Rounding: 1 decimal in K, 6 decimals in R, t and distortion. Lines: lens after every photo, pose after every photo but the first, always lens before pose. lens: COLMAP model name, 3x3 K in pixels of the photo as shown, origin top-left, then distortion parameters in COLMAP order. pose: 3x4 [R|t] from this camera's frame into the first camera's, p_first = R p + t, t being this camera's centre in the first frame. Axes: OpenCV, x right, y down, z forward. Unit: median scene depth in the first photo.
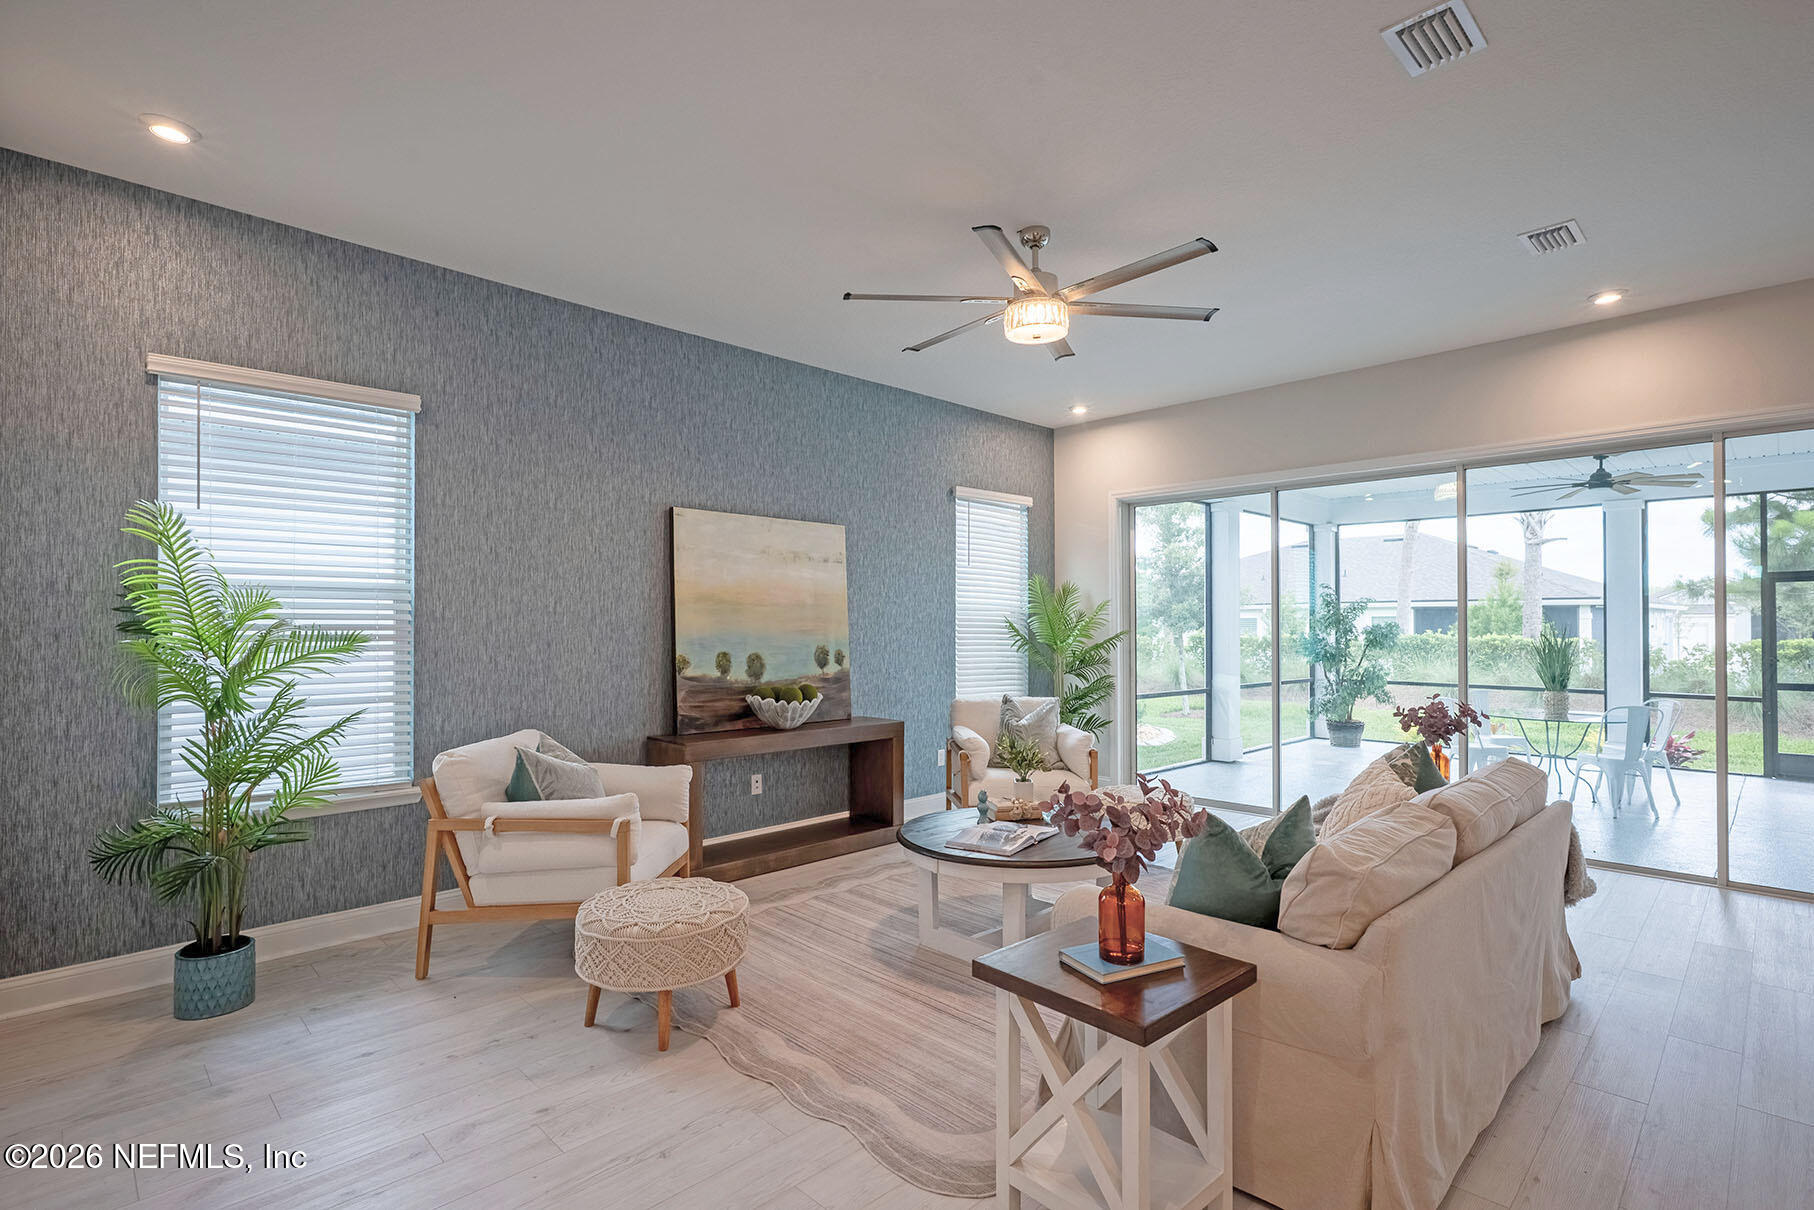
lens RADIAL K [[847.3, 0, 882.9], [0, 847.3, 607.7], [0, 0, 1]] dist [-0.001595, 0.001239]
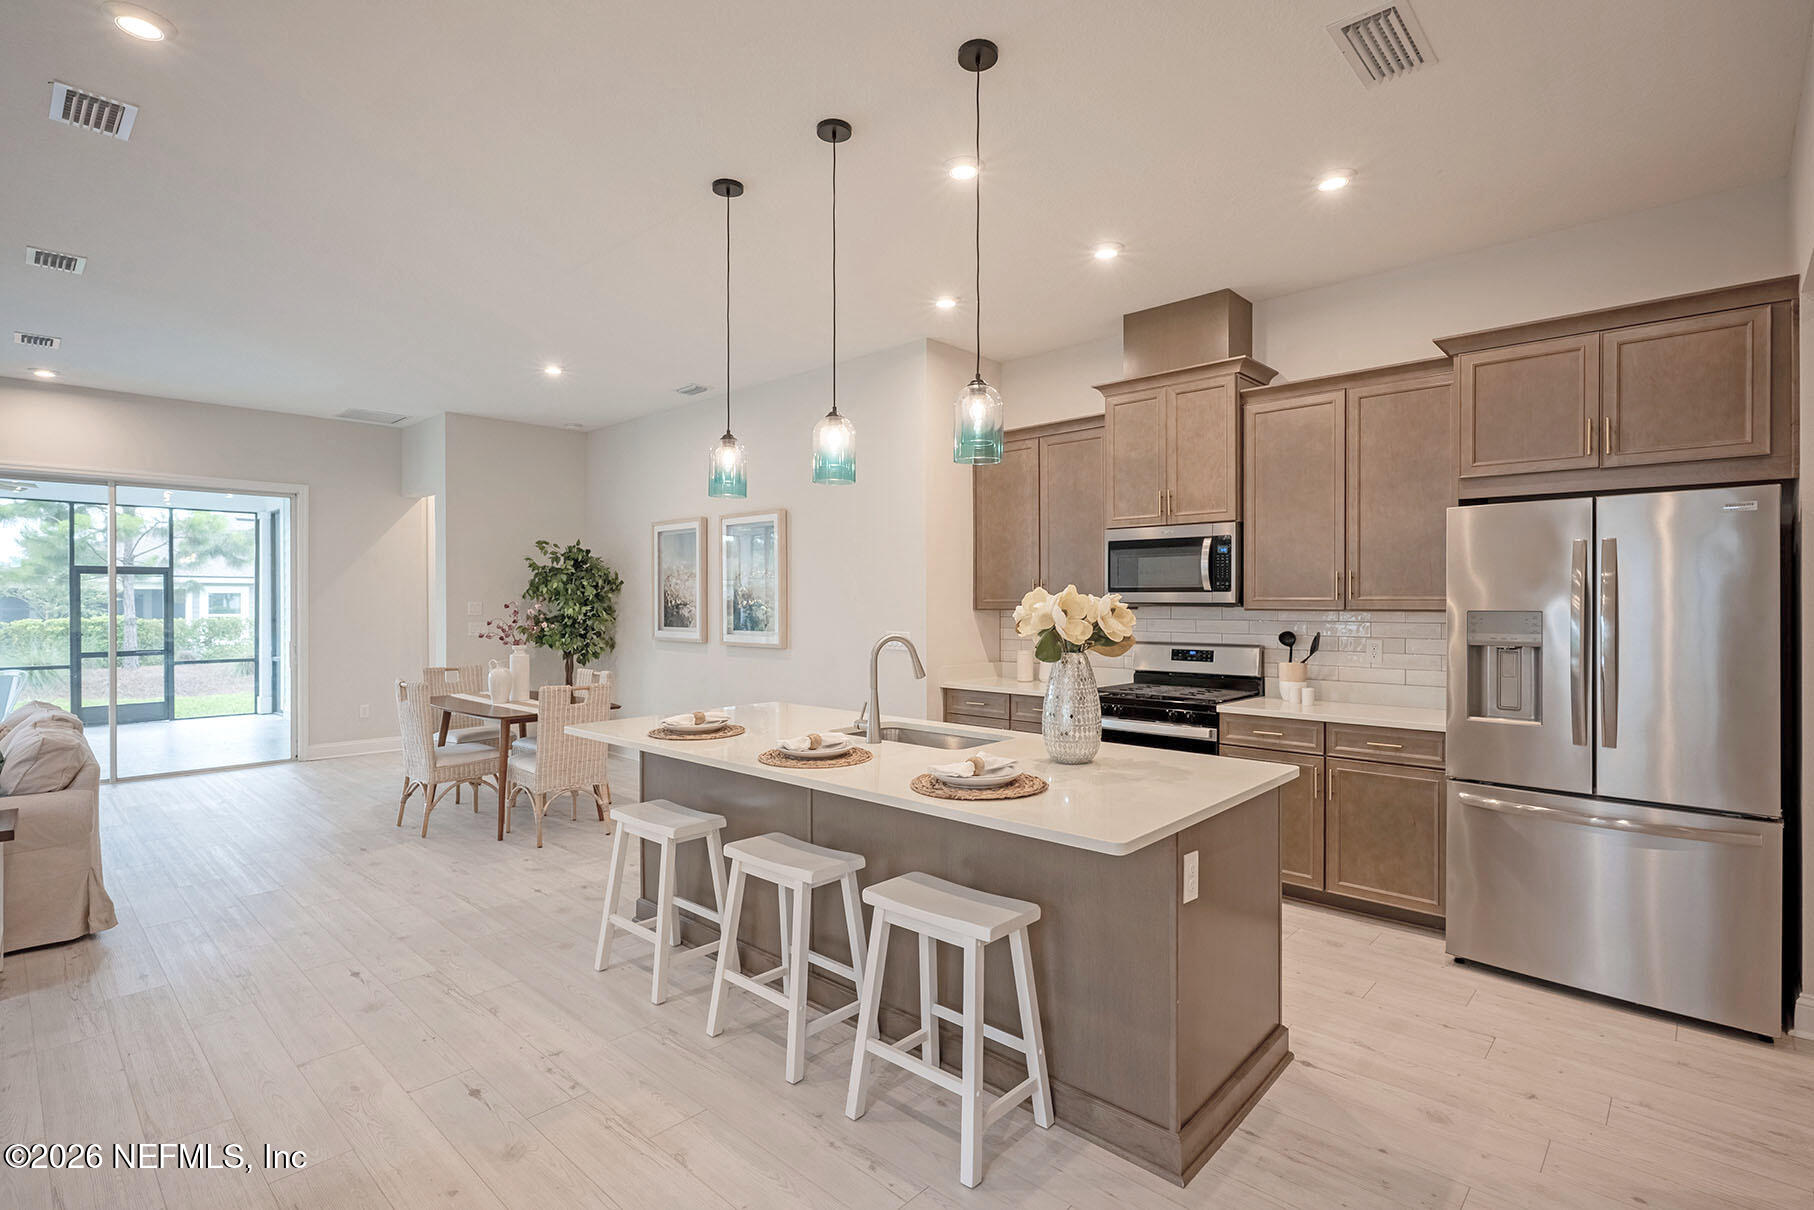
lens RADIAL K [[864.1, 0, 909.6], [0, 864.1, 602.4], [0, 0, 1]] dist [0.000971, 0.000440]
pose [[-0.065796, -0.000299, 0.997833, -0.328123], [-0.016664, 0.999861, -0.000799, -0.007032], [-0.997694, -0.016680, -0.065792, -0.158911]]
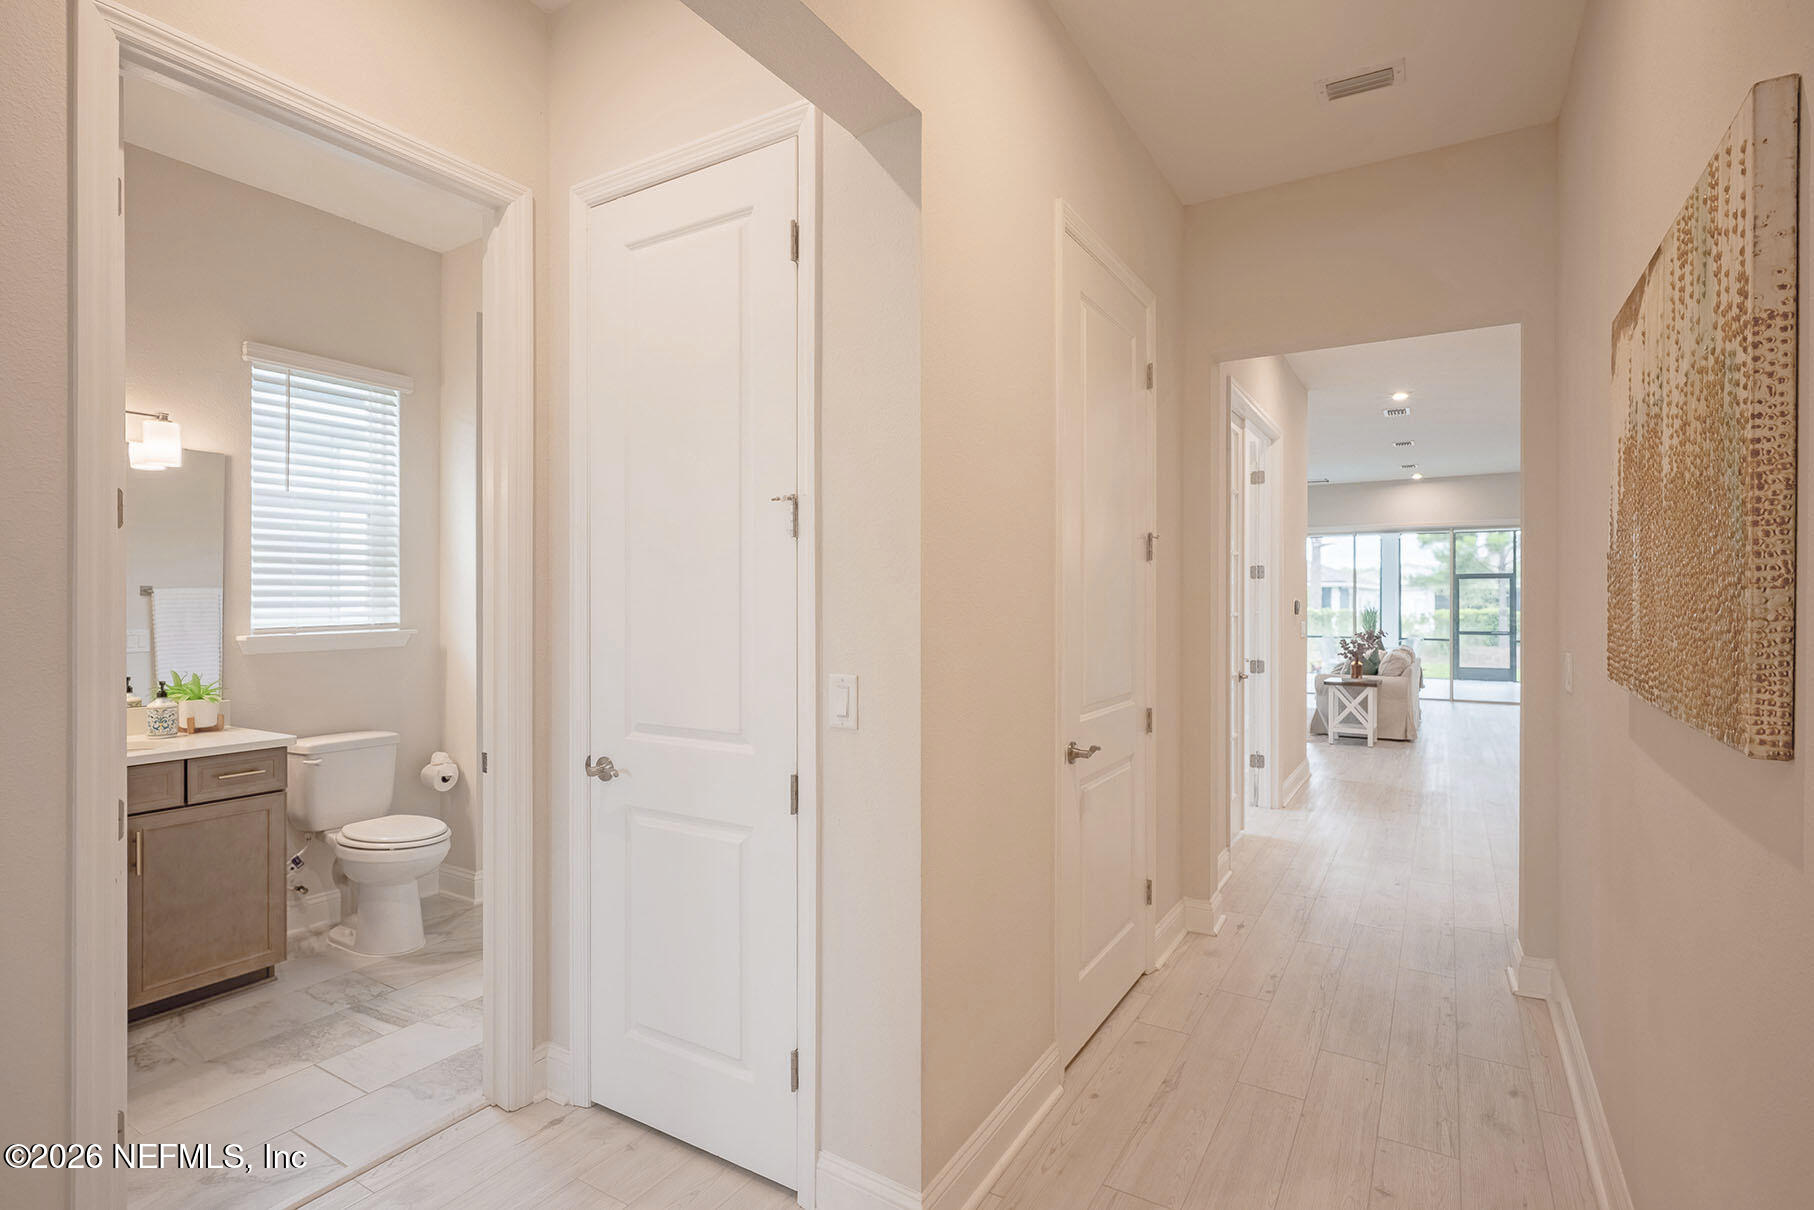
lens RADIAL K [[876.0, 0, 917.9], [0, 876.0, 600.5], [0, 0, 1]] dist [0.000598, -0.000462]
pose [[0.961689, 0.002325, 0.274131, -0.675163], [-0.008121, 0.999767, 0.020010, -0.011147], [-0.274021, -0.021470, 0.961484, -0.578246]]
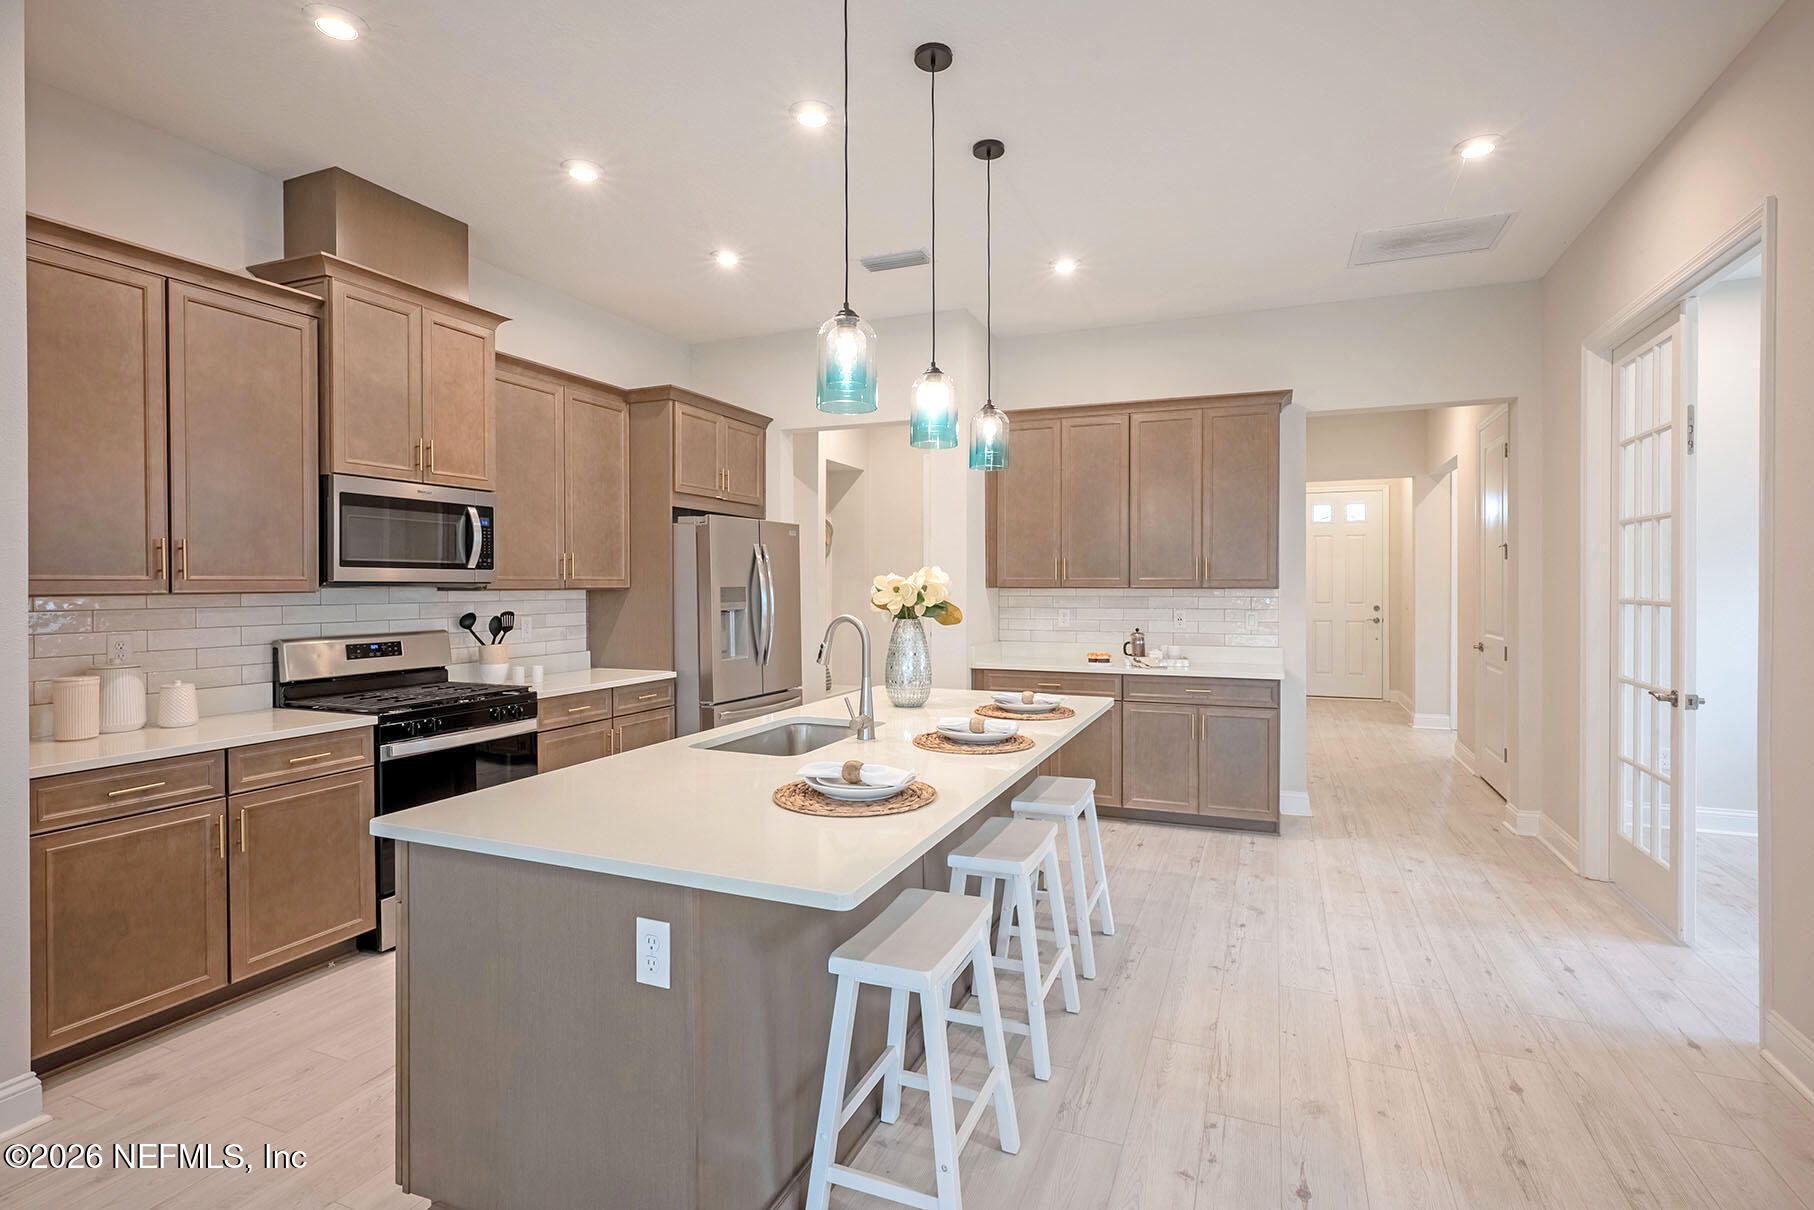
lens RADIAL K [[864.1, 0, 916.1], [0, 864.1, 586.2], [0, 0, 1]] dist [-0.003357, -0.000164]
pose [[-0.911651, 0.004140, -0.410945, 0.152486], [0.010583, 0.999854, -0.013404, 0.000371], [0.410829, -0.016568, -0.911562, 0.130689]]
